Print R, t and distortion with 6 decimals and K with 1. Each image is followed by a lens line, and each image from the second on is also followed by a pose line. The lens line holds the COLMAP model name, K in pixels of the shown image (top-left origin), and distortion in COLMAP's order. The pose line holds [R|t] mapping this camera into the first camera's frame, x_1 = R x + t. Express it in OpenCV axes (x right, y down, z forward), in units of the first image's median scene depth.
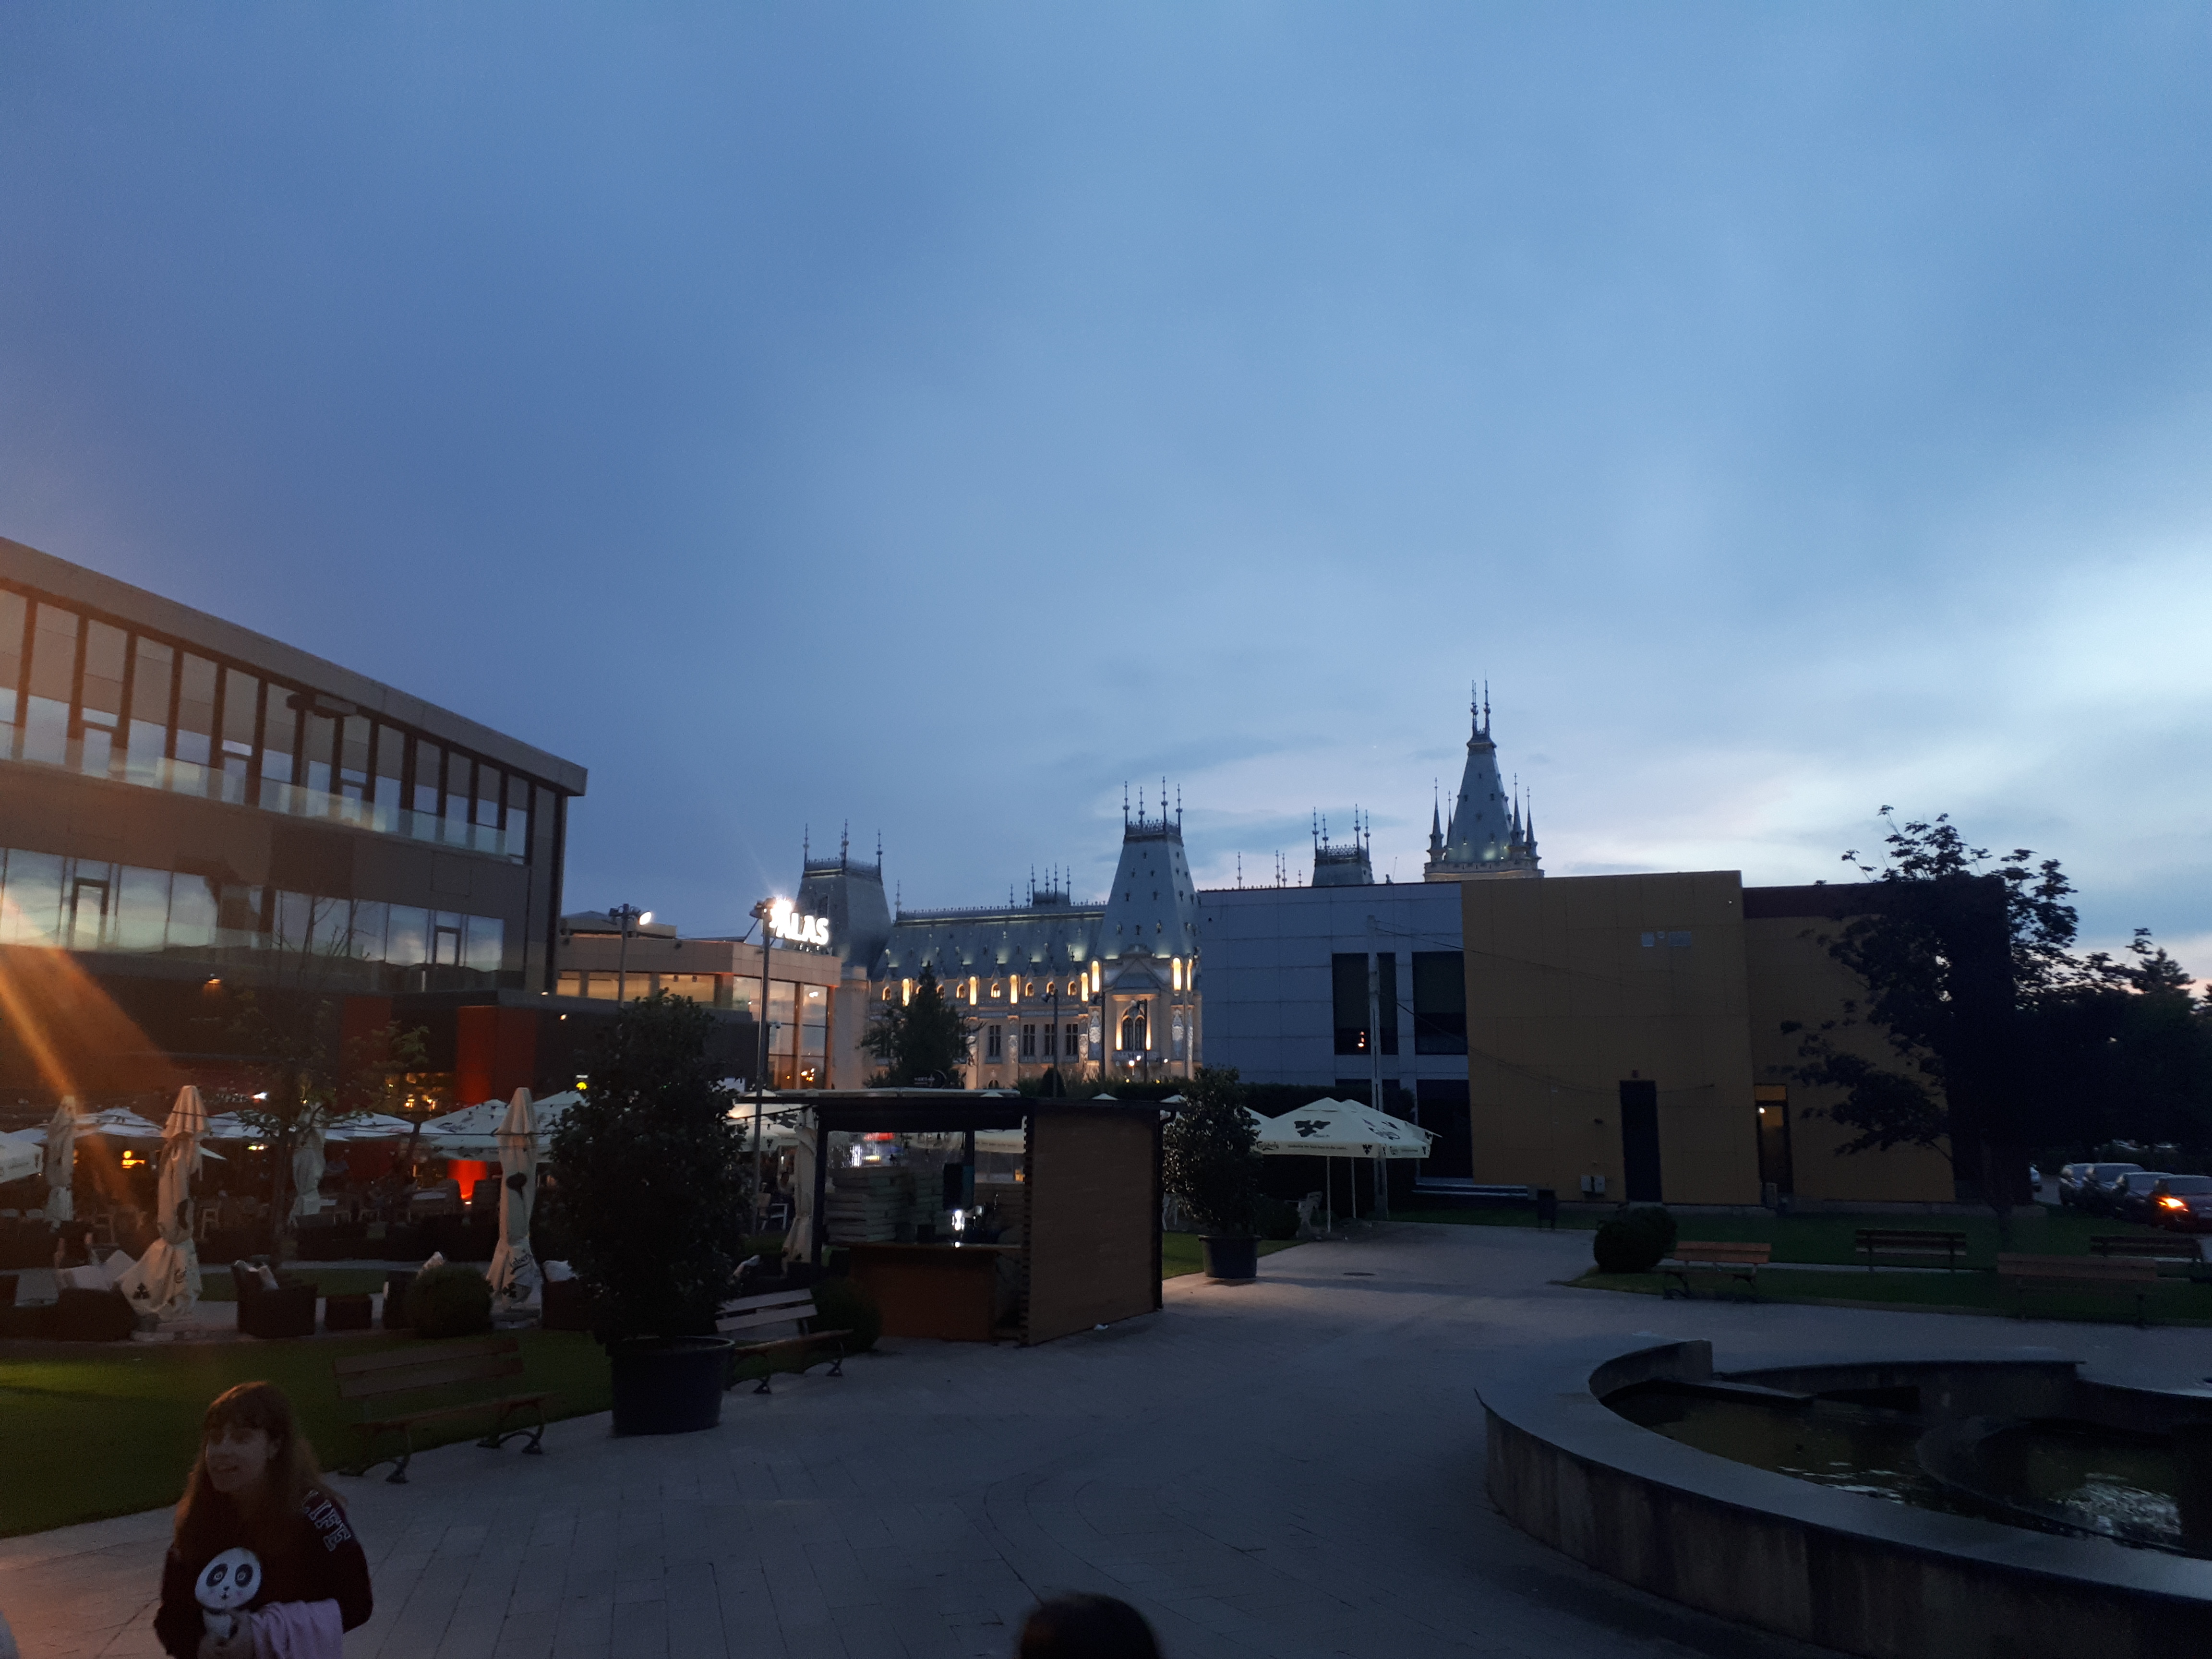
lens RADIAL K [[1700.8, 0, 1106.0], [0, 1700.8, 829.5], [0, 0, 1]] dist [0.118902, -0.000556]
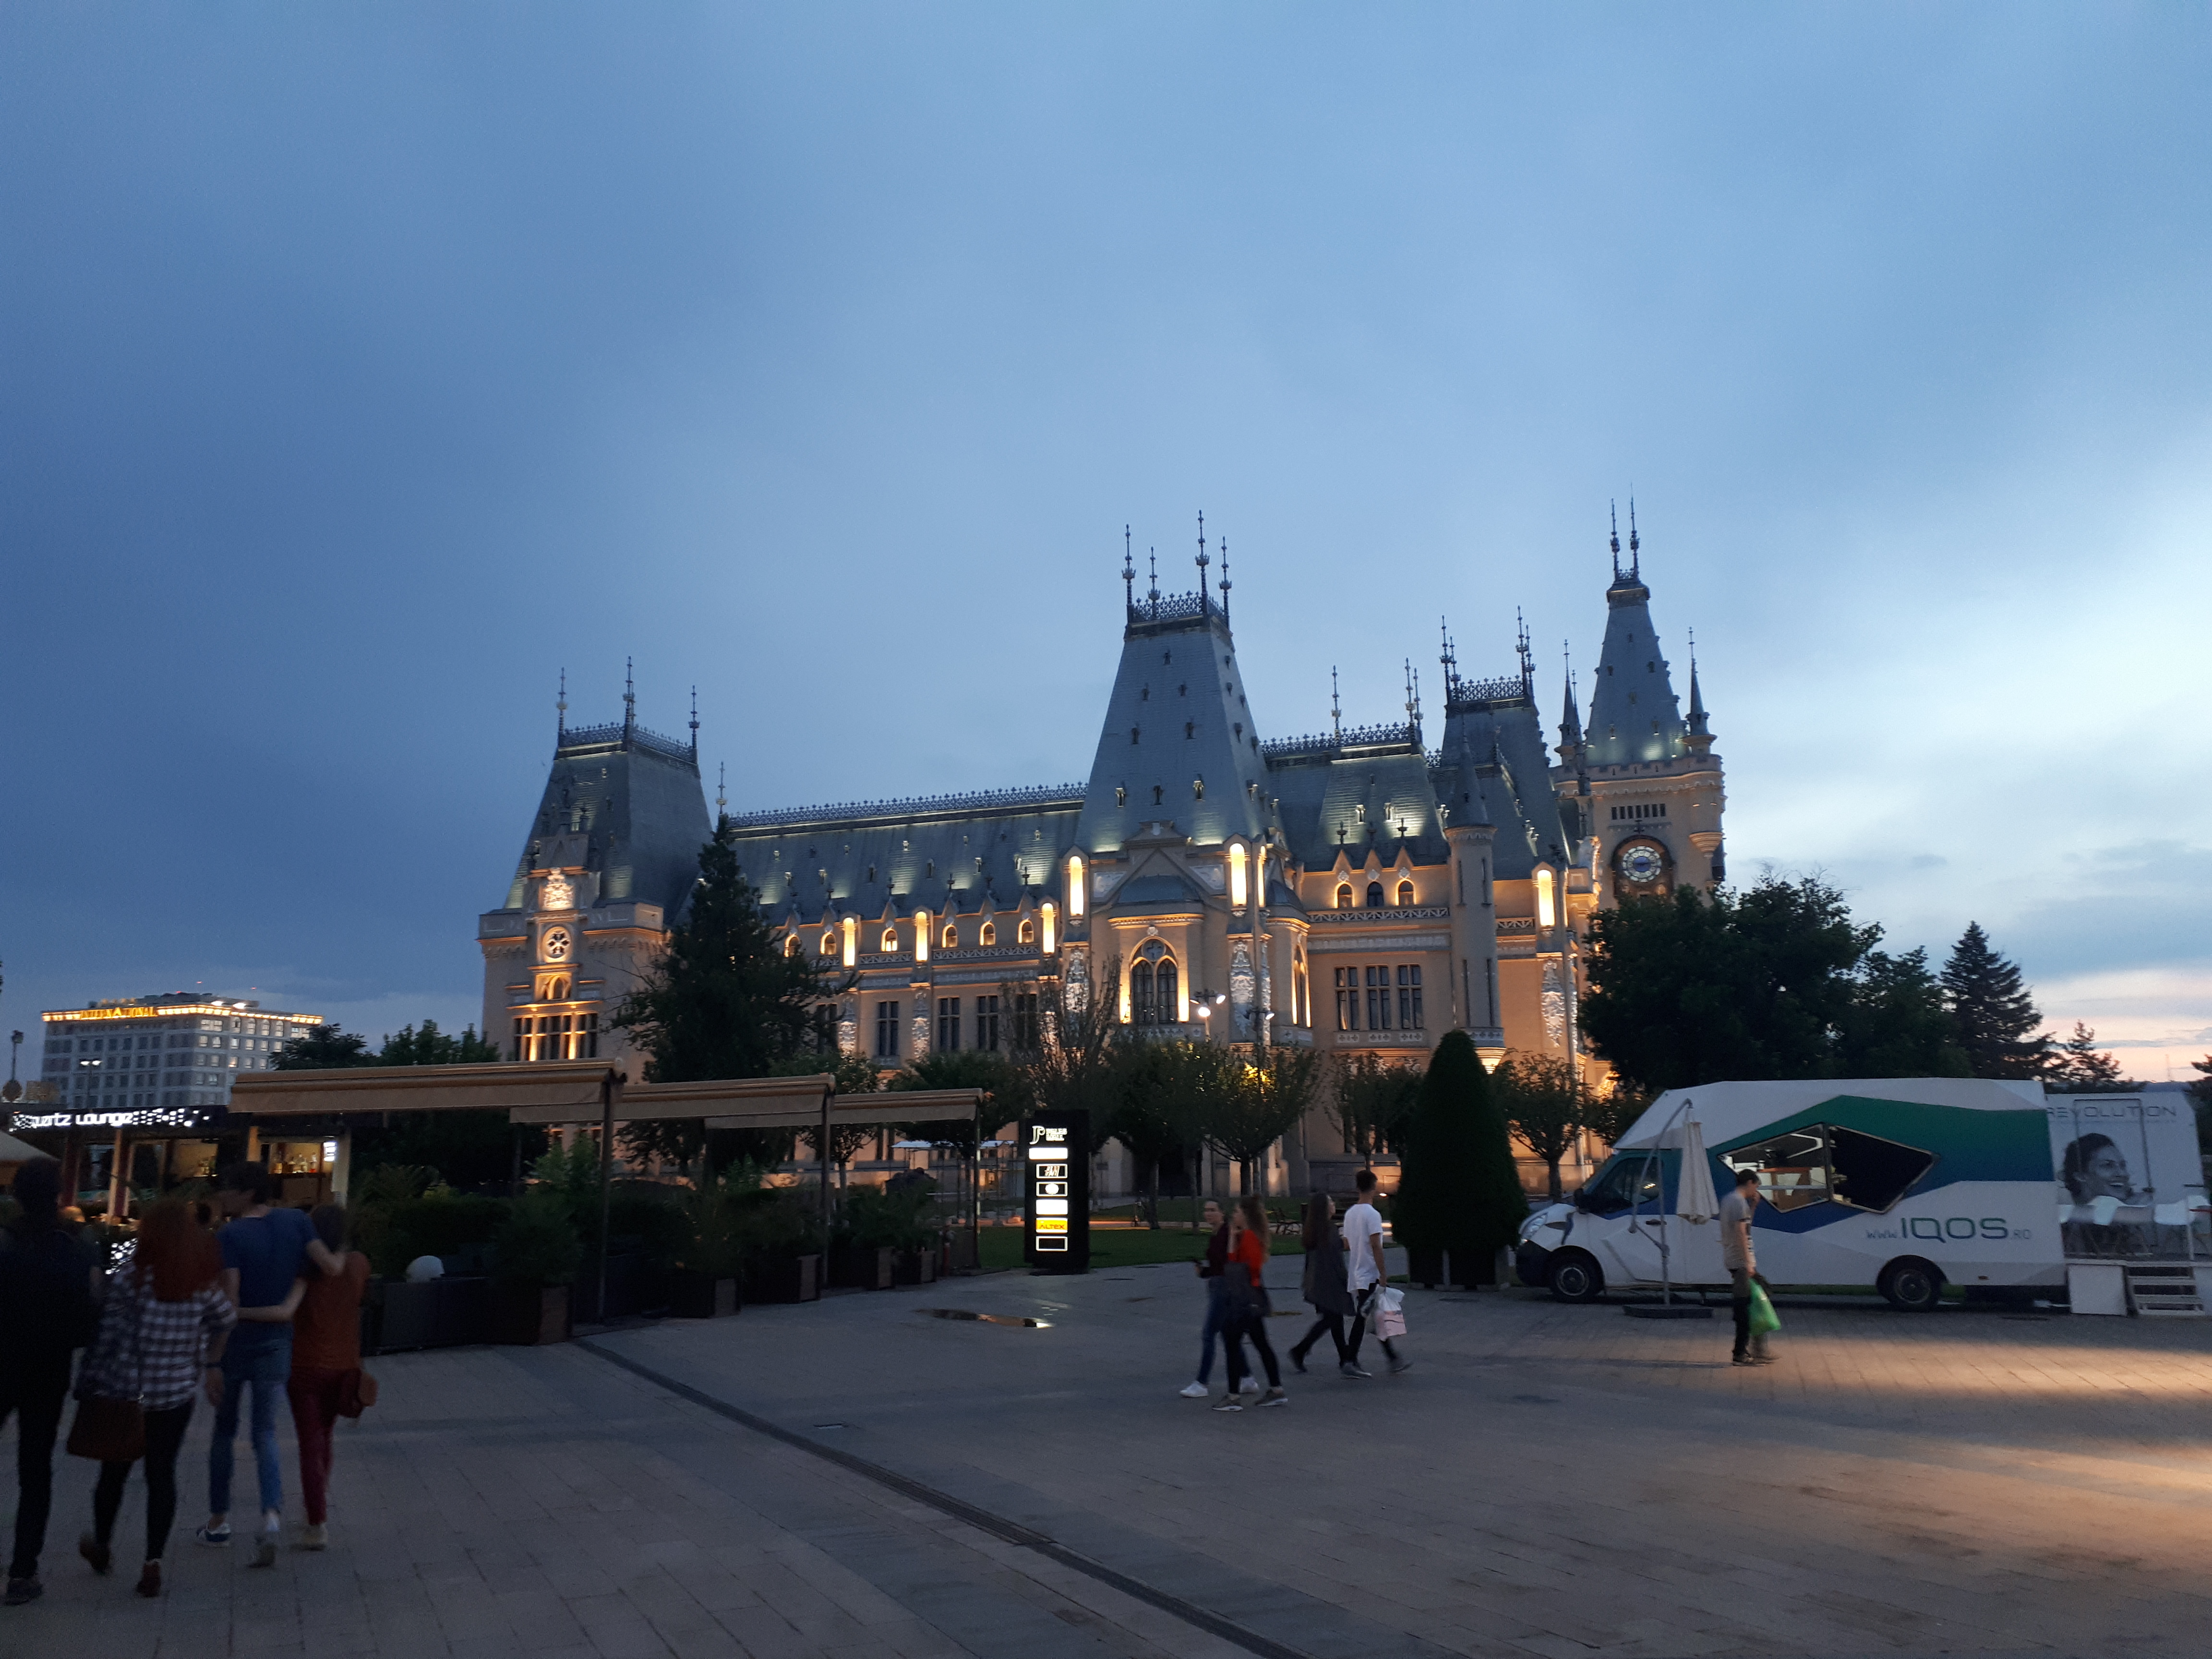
lens RADIAL K [[1700.8, 0, 1106.0], [0, 1700.8, 829.5], [0, 0, 1]] dist [0.118902, -0.000556]
pose [[0.998905, -0.008833, 0.045954, -0.018694], [0.010277, 0.999458, -0.031275, 0.076725], [-0.045653, 0.031713, 0.998454, 0.432698]]
